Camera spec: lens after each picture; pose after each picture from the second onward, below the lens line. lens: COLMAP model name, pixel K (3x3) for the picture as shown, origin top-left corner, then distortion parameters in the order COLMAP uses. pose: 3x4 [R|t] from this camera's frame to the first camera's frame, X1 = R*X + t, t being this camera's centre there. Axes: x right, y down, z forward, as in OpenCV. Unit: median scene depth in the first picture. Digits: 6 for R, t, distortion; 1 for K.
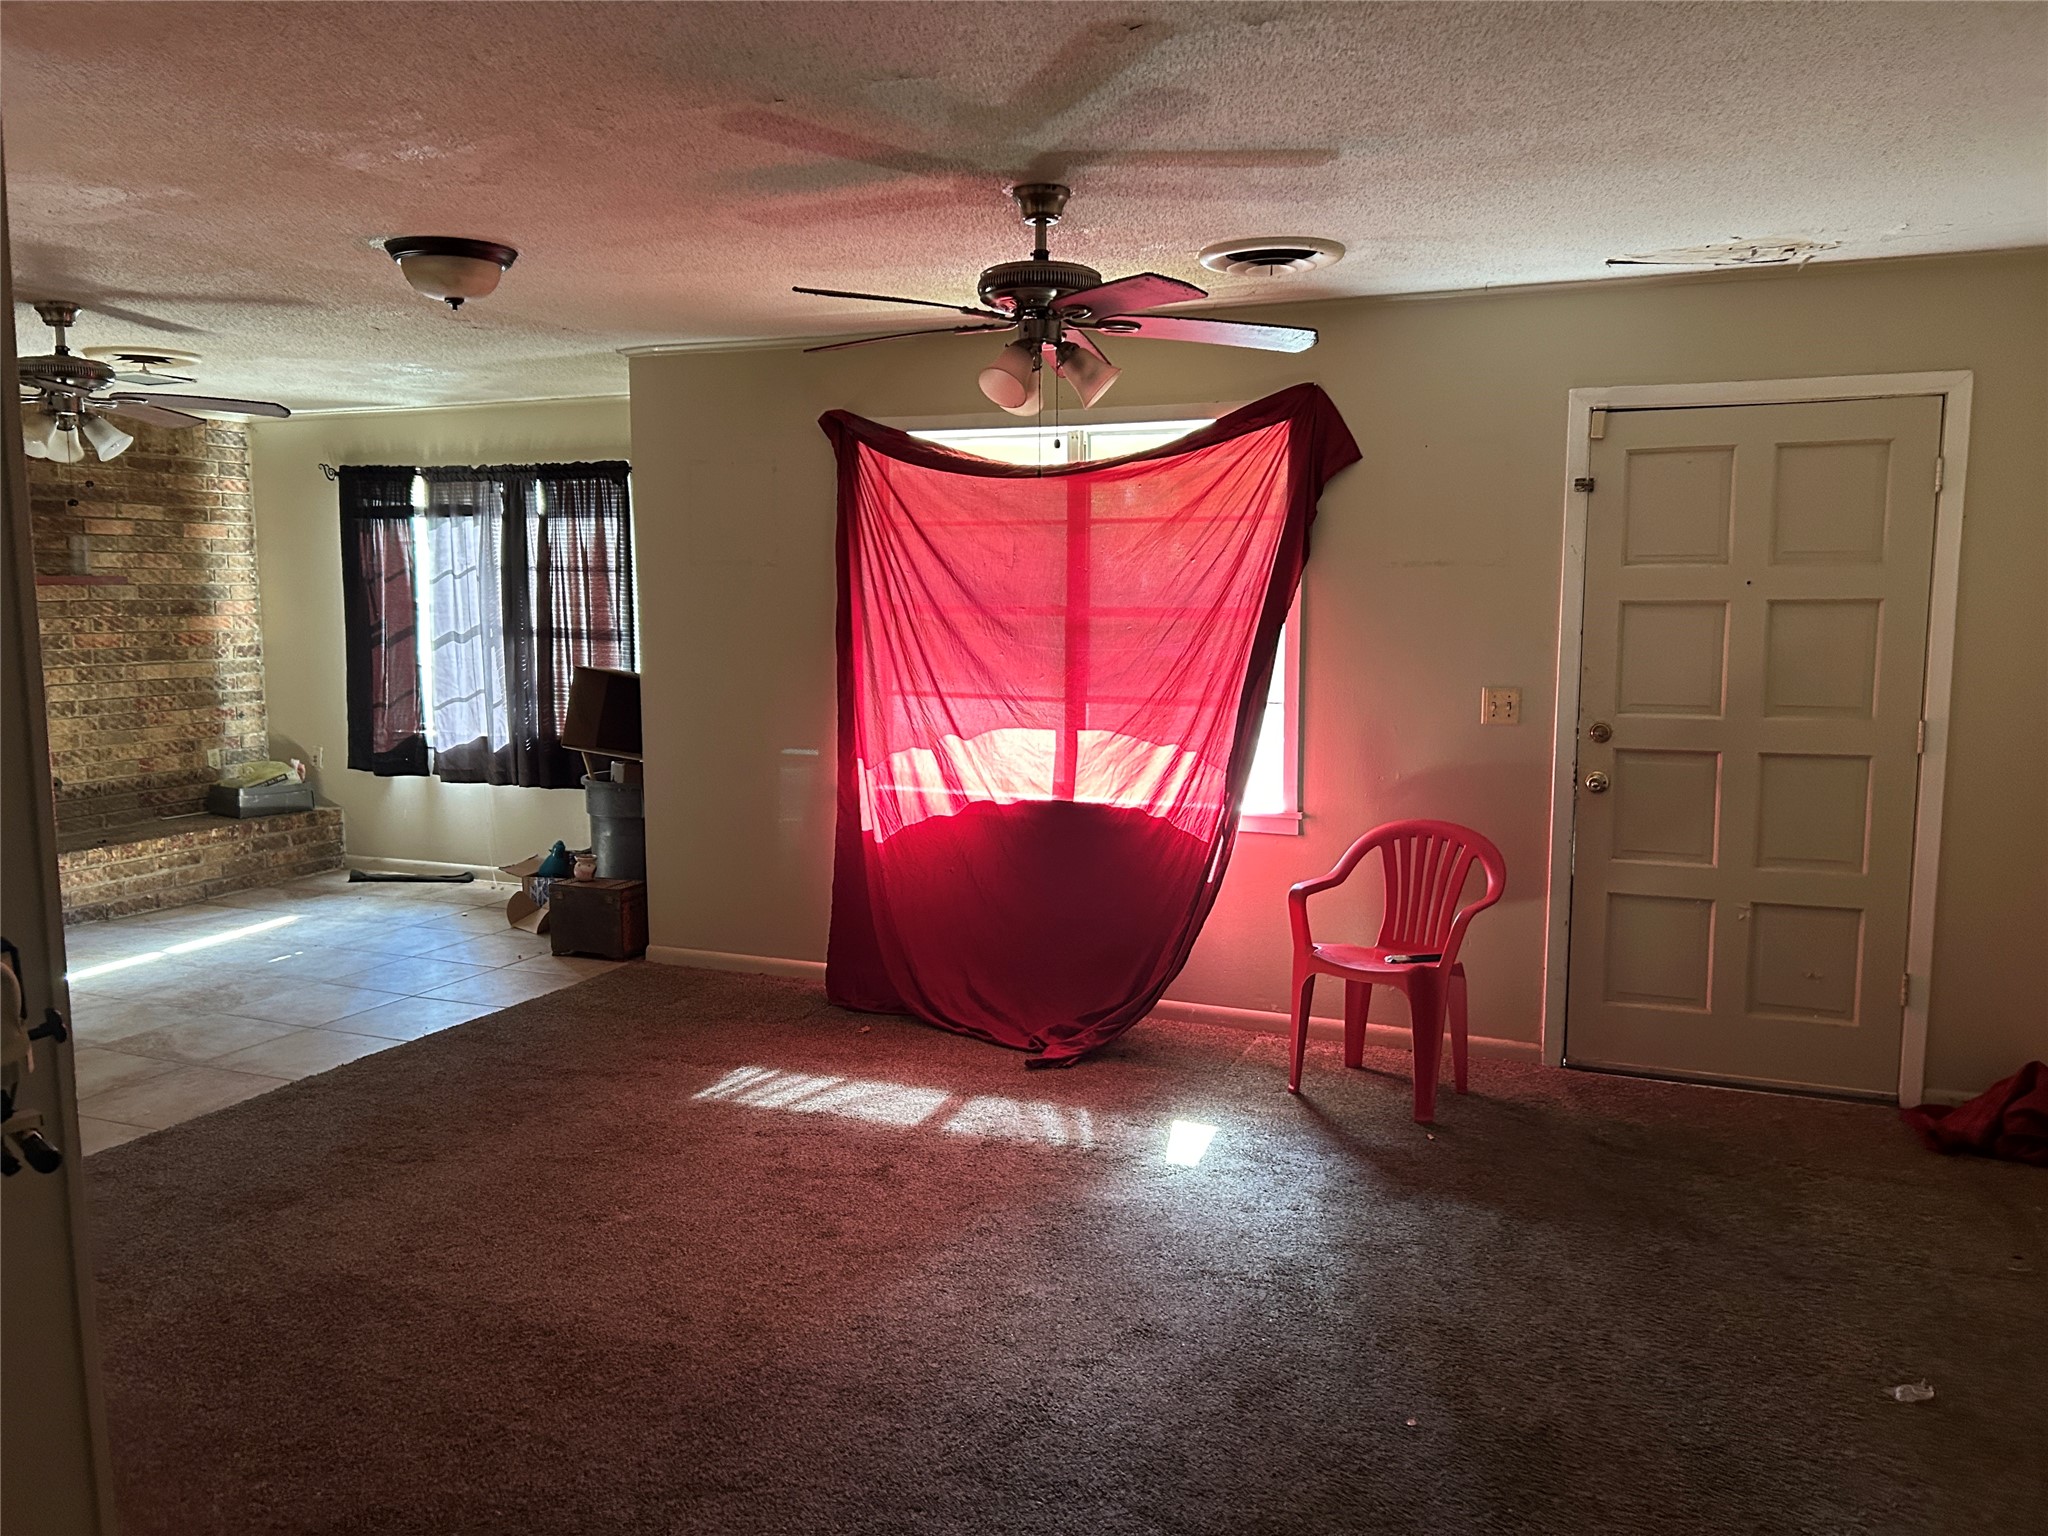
lens RADIAL K [[1540.4, 0, 1025.6], [0, 1540.4, 794.5], [0, 0, 1]] dist [0.111619, -0.159959]
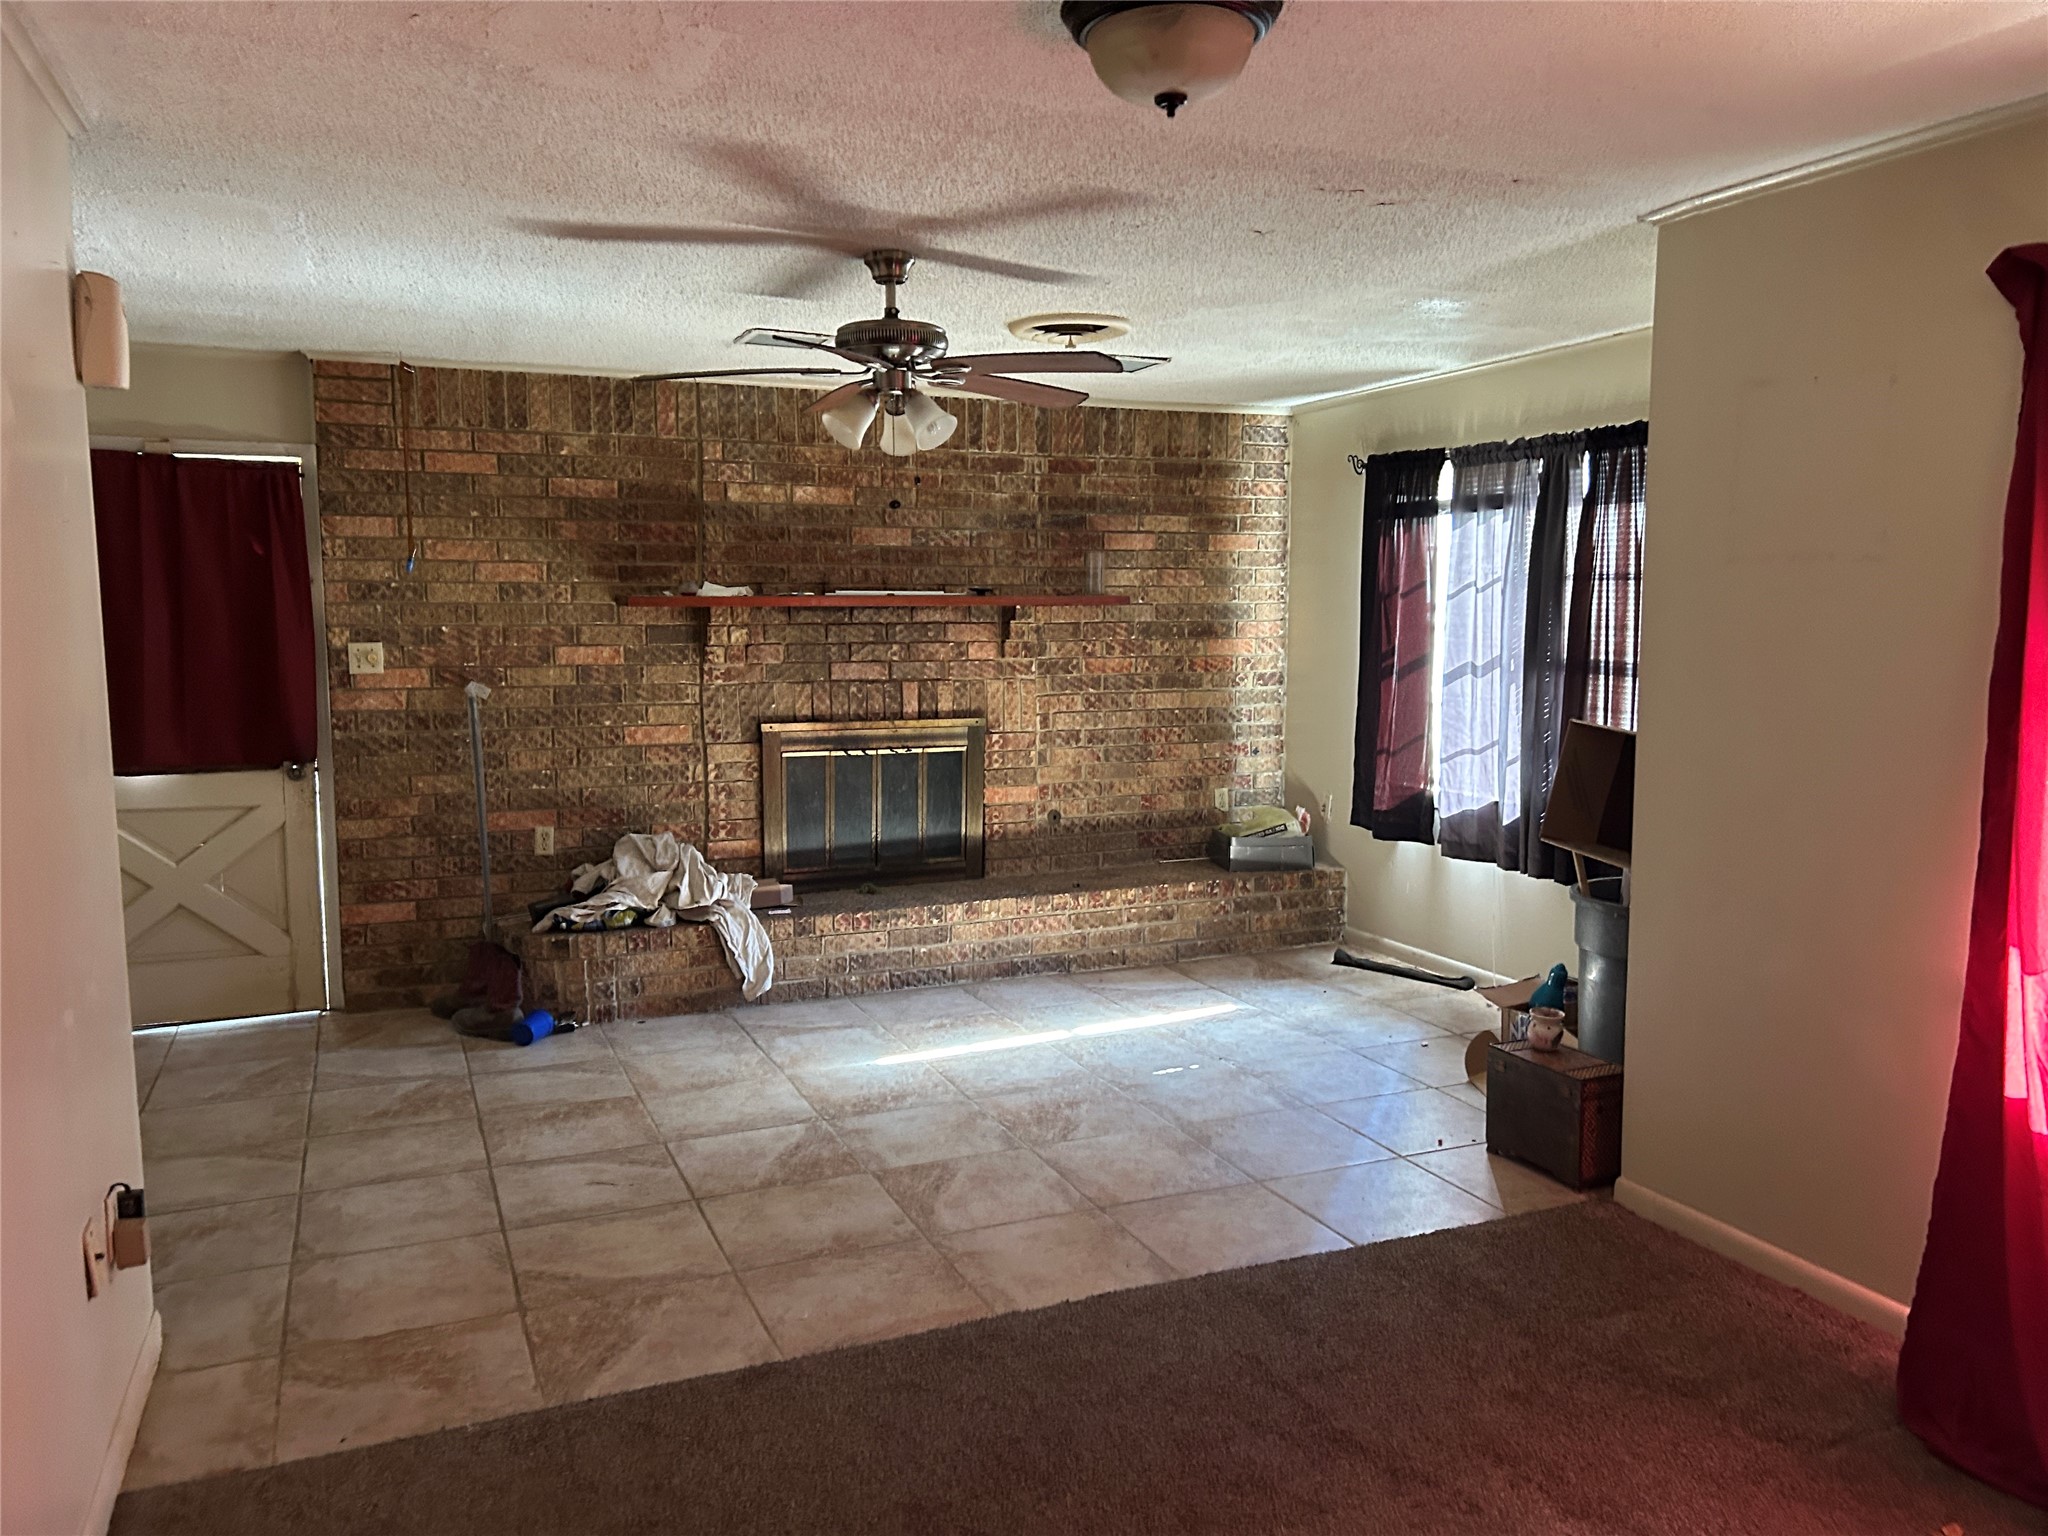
lens RADIAL K [[1540.4, 0, 1025.6], [0, 1540.4, 794.5], [0, 0, 1]] dist [0.111619, -0.159959]
pose [[0.724080, 0.082812, -0.684727, 0.001422], [-0.087245, 0.995788, 0.028173, -0.042664], [0.684176, 0.039339, 0.728255, 0.302380]]
